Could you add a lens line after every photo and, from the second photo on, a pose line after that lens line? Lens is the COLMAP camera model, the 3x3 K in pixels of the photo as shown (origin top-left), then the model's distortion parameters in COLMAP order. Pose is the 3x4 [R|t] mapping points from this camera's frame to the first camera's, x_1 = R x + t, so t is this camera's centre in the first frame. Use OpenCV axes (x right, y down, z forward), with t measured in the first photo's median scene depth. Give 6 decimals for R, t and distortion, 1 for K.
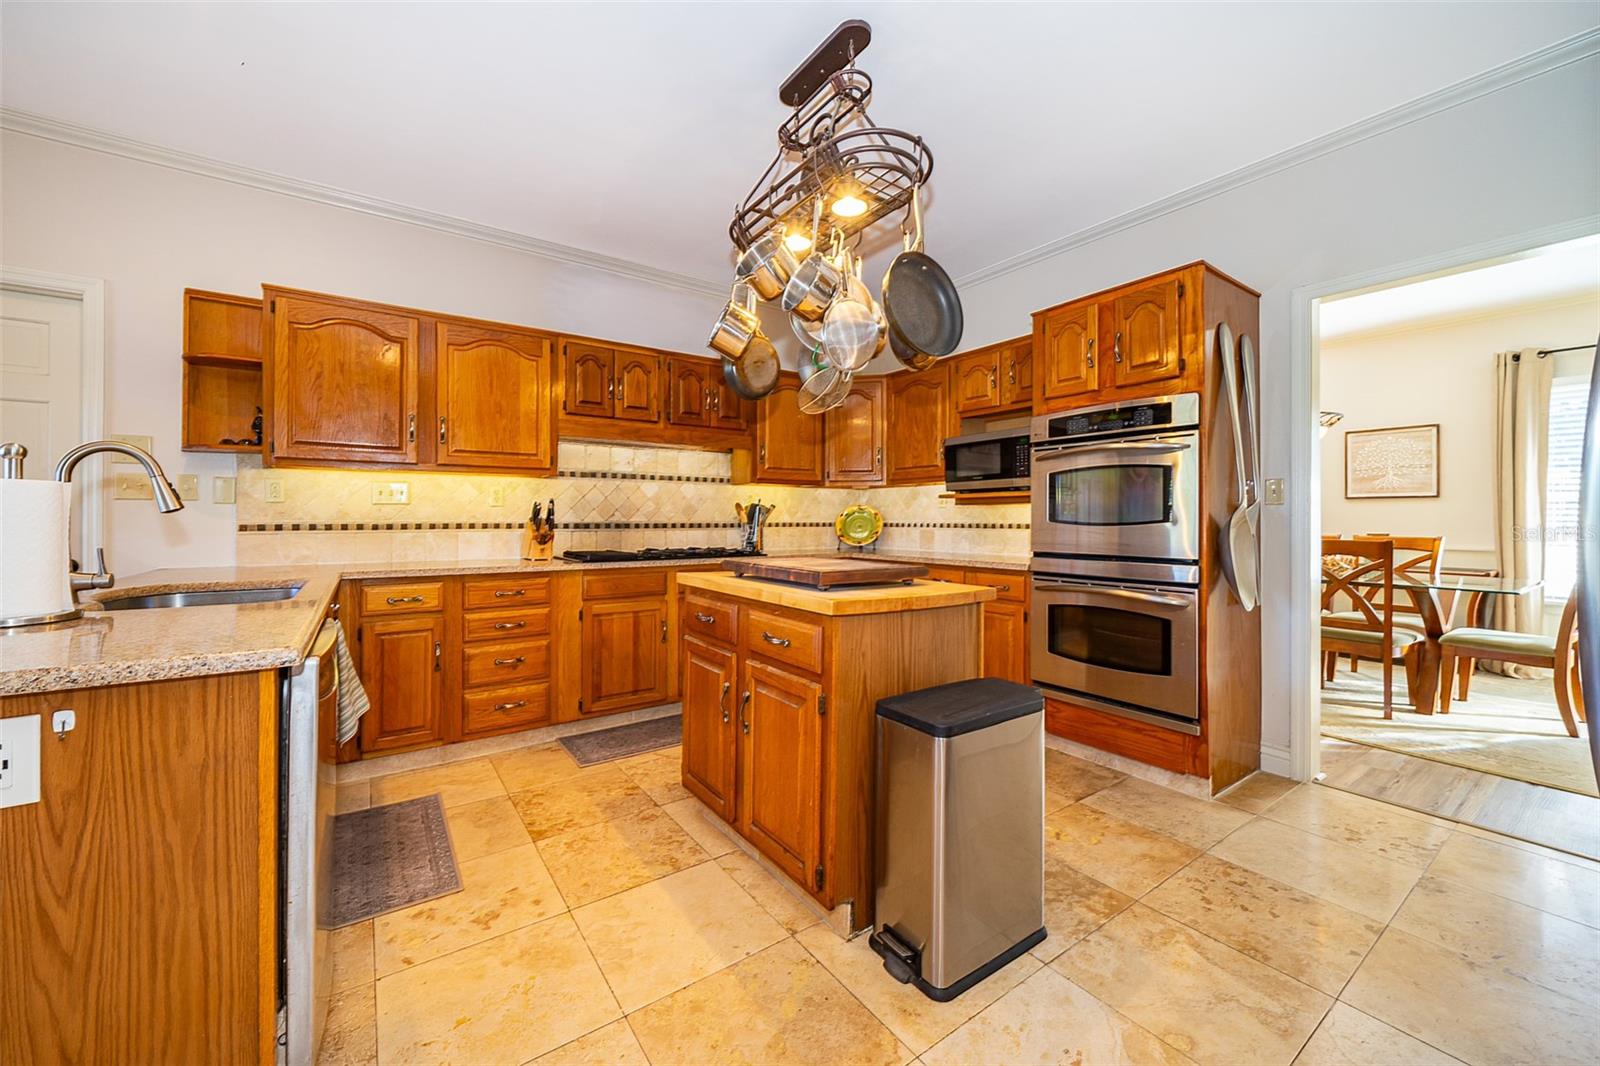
lens RADIAL K [[622.6, 0, 786.3], [0, 622.6, 519.8], [0, 0, 1]] dist [-0.002420, -0.000200]
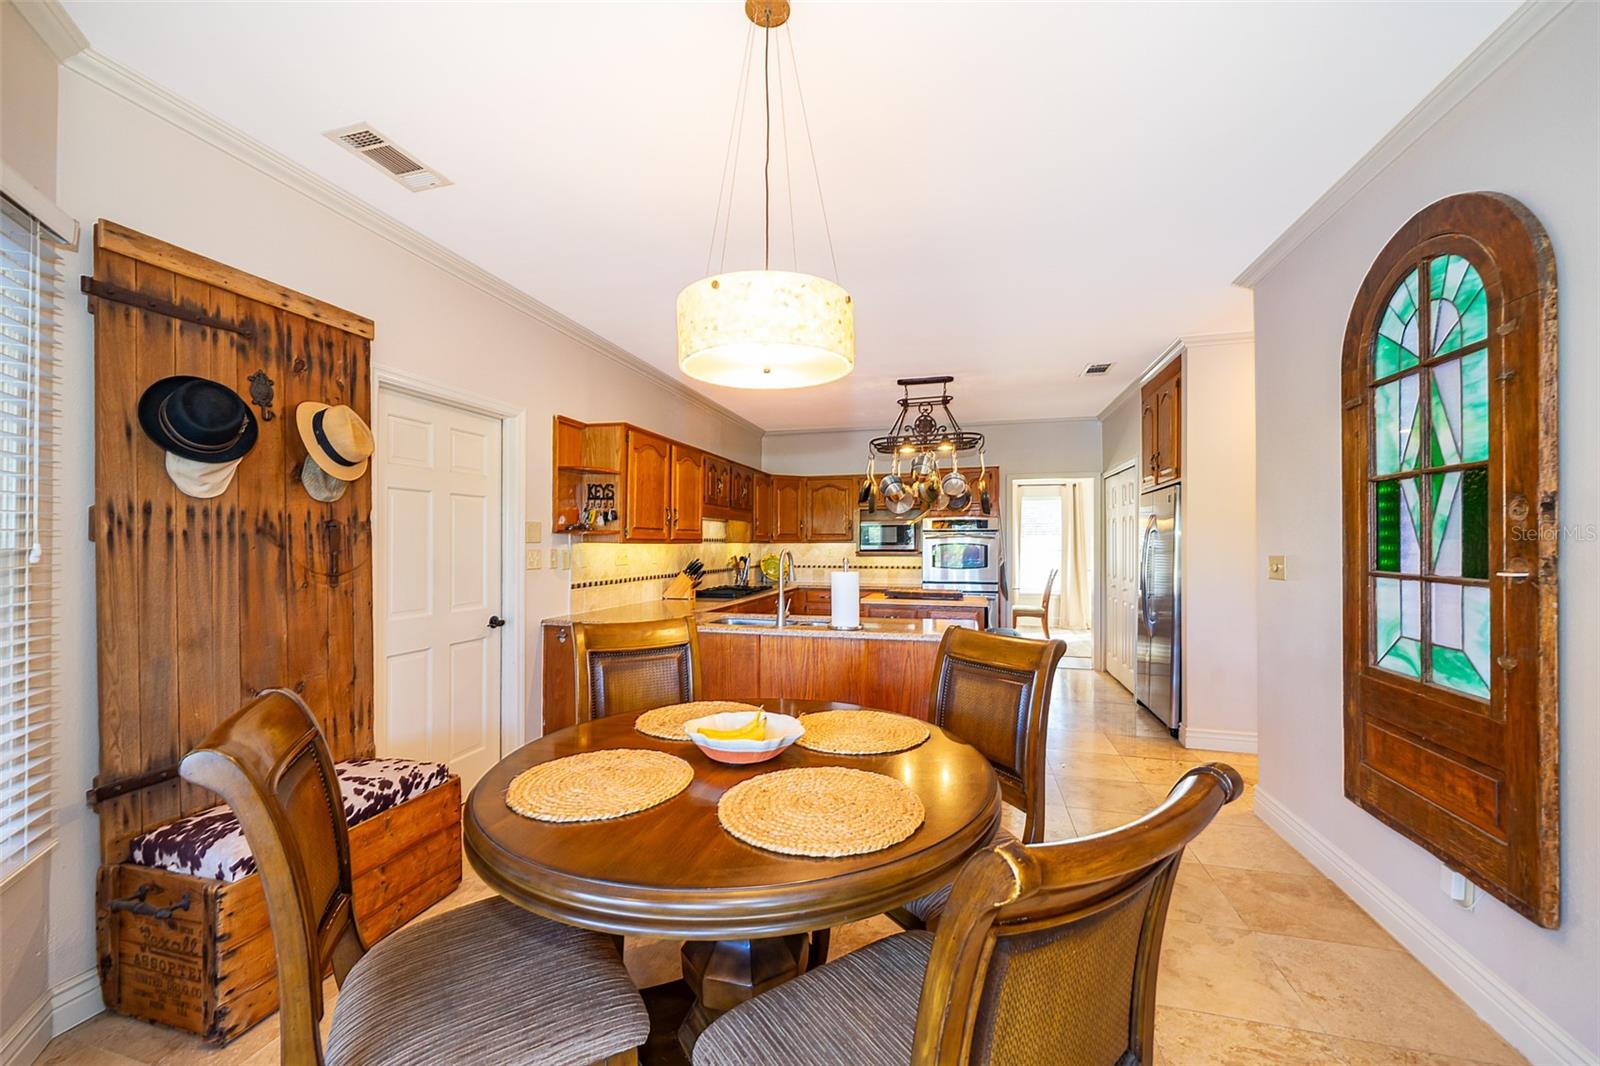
lens RADIAL K [[622.6, 0, 797.9], [0, 622.6, 539.2], [0, 0, 1]] dist [-0.002420, -0.000200]
pose [[0.765071, 0.004619, 0.643930, -1.085079], [-0.000005, 0.999974, -0.007167, -0.064933], [-0.643946, 0.005480, 0.765051, -0.299058]]
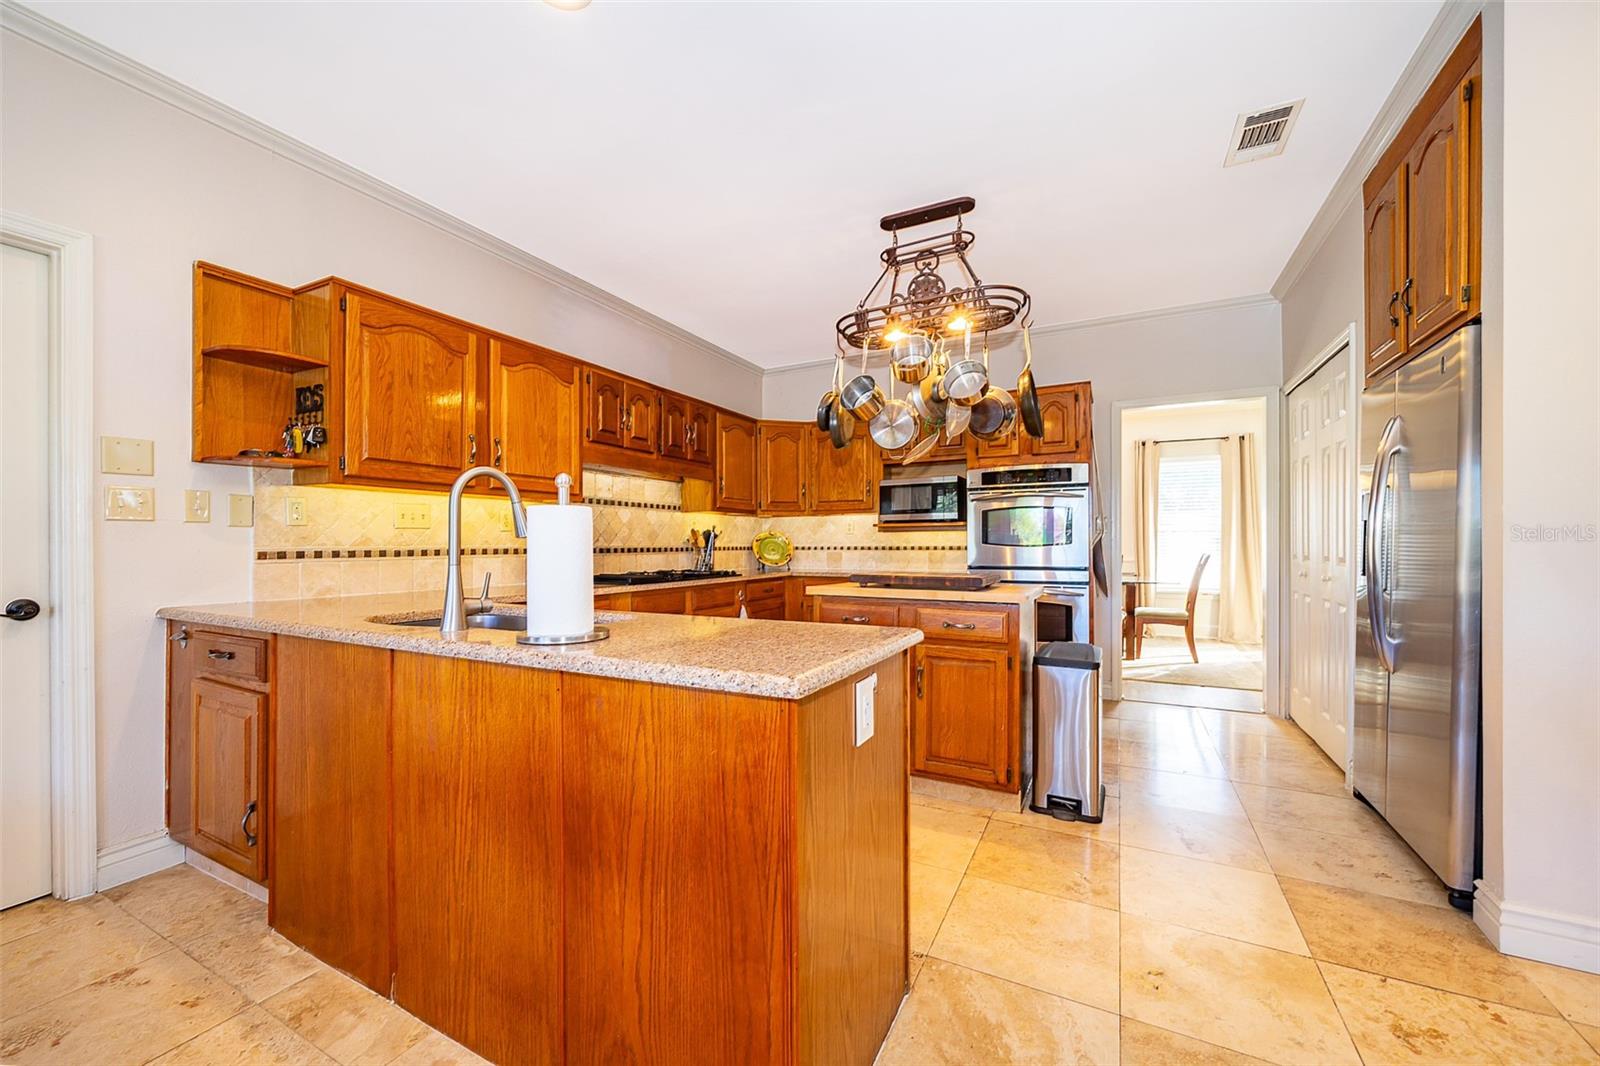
lens RADIAL K [[622.6, 0, 788.2], [0, 622.6, 545.0], [0, 0, 1]] dist [-0.002420, -0.000200]
pose [[0.891532, -0.005092, 0.452928, -0.487409], [0.005095, 0.999986, 0.001215, 0.000819], [-0.452928, 0.001224, 0.891546, -0.053988]]
